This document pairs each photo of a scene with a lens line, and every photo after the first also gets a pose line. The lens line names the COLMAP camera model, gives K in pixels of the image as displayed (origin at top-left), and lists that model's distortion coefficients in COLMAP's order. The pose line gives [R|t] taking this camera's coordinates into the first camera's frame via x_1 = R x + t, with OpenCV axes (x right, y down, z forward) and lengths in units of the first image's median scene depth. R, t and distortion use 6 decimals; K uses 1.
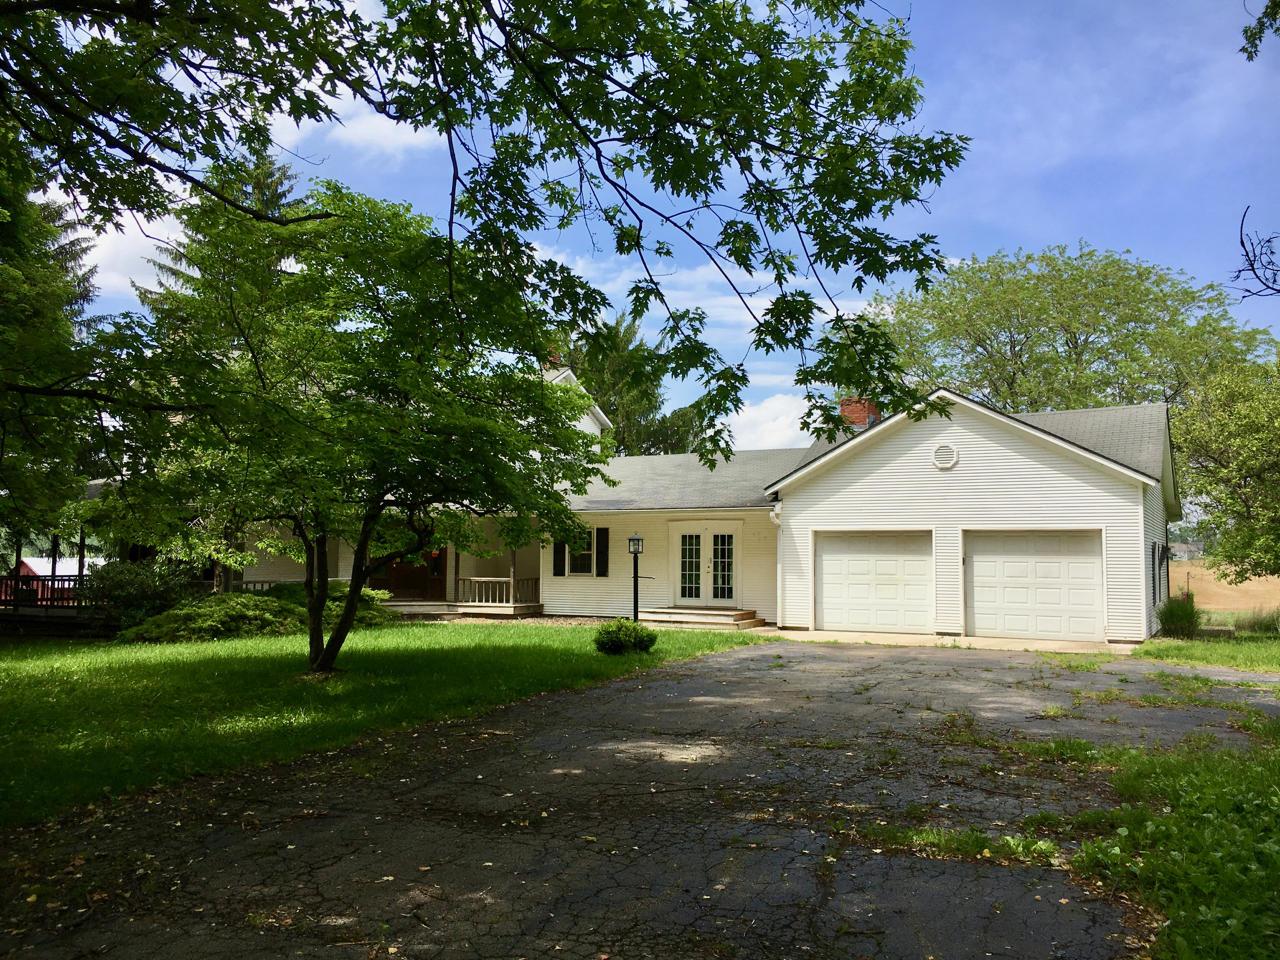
lens RADIAL K [[1091.0, 0, 642.9], [0, 1091.0, 486.1], [0, 0, 1]] dist [0.086048, -0.100374]
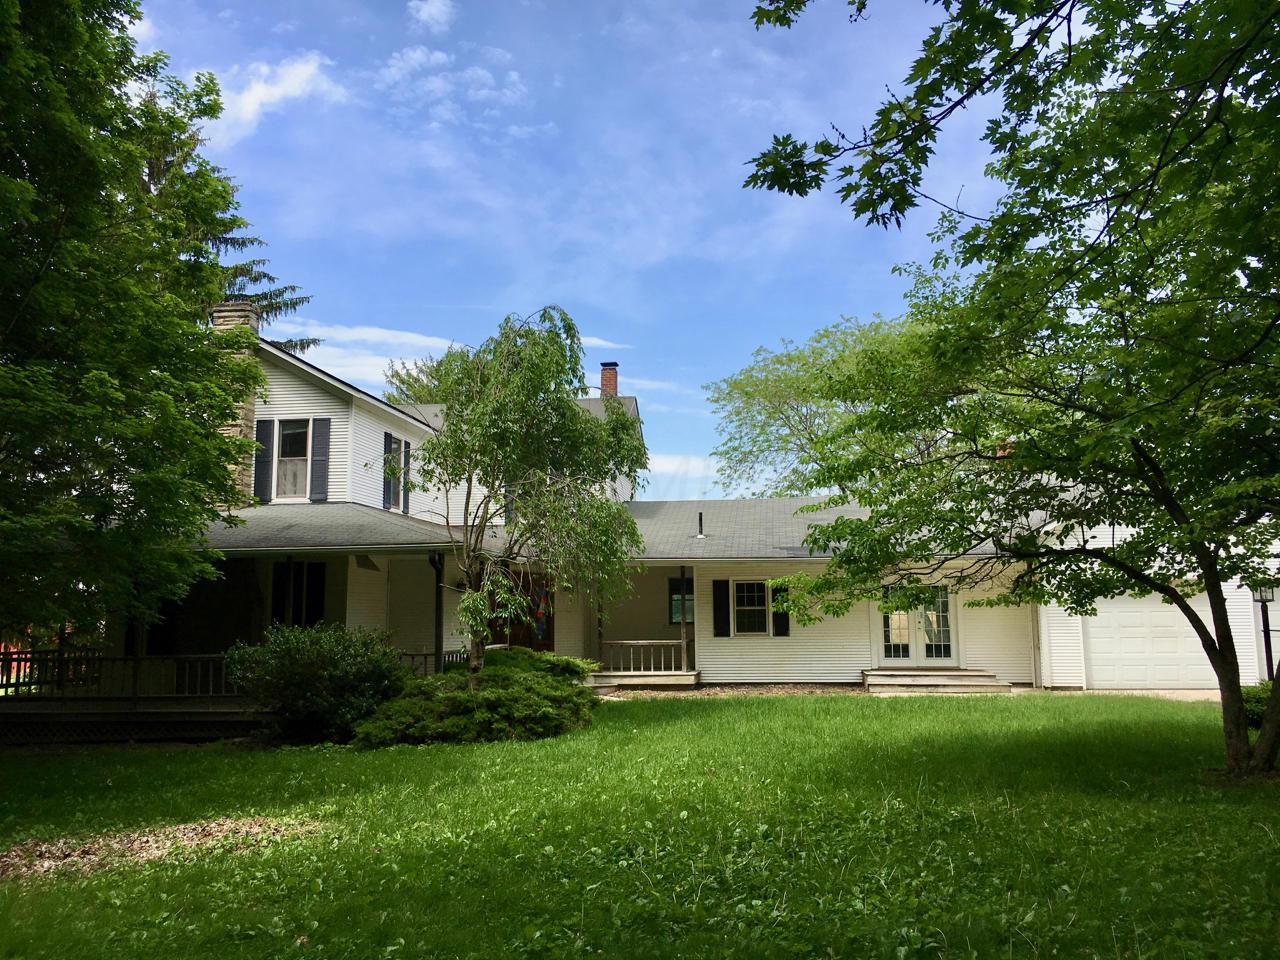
lens RADIAL K [[1076.2, 0, 640.0], [0, 1076.2, 480.0], [0, 0, 1]] dist [0.063900, -0.001588]
pose [[0.928727, 0.030389, 0.369517, -0.482195], [-0.005949, 0.997729, -0.067100, 0.018868], [-0.370716, 0.060119, 0.926798, 0.258726]]
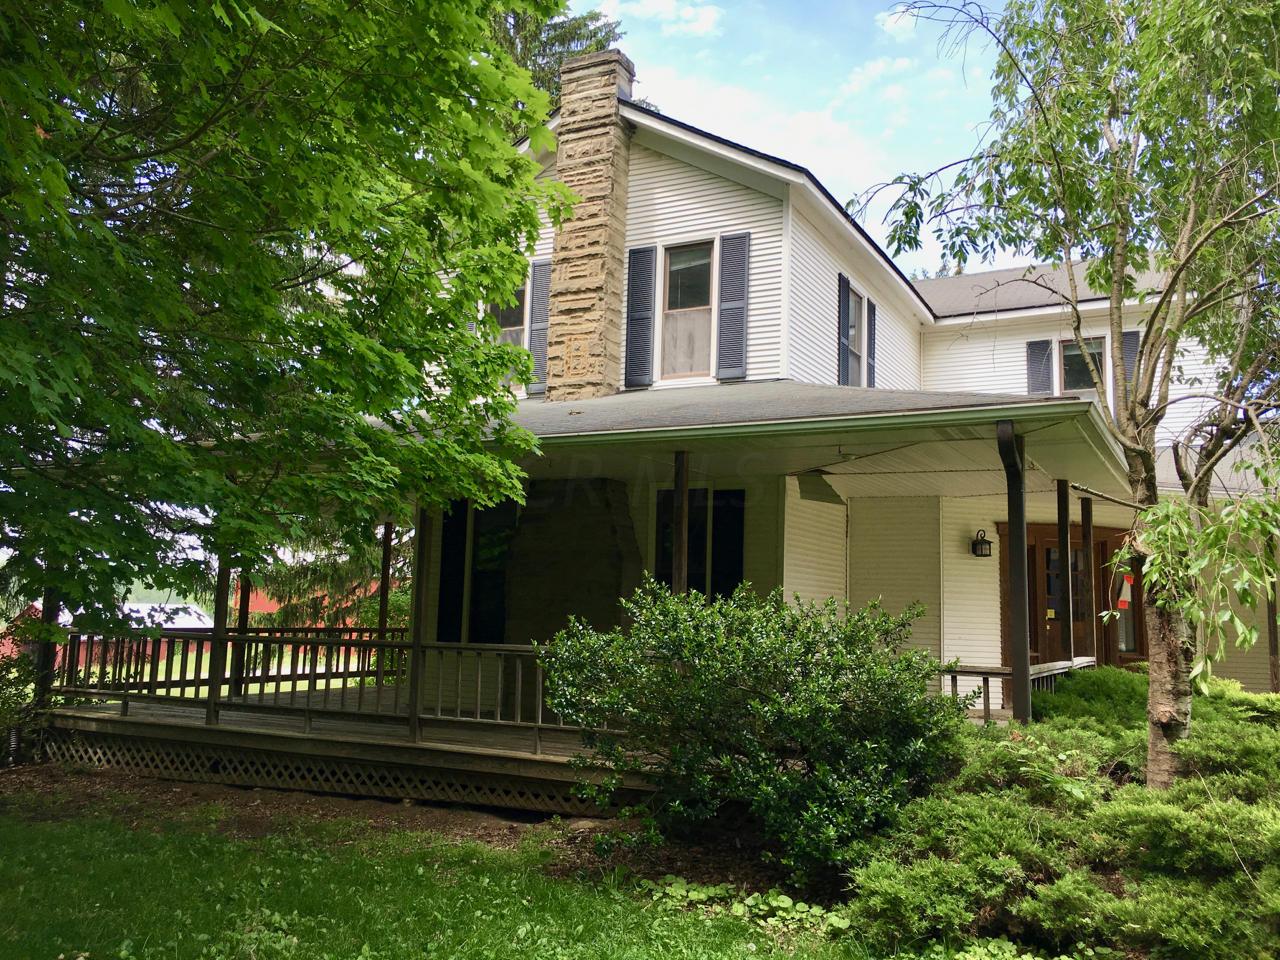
lens RADIAL K [[1091.4, 0, 635.9], [0, 1091.4, 478.0], [0, 0, 1]] dist [0.082523, -0.100133]
pose [[0.999615, 0.022798, 0.015843, -0.452620], [-0.021716, 0.997624, -0.065389, 0.051881], [-0.017296, 0.065020, 0.997734, 0.638151]]
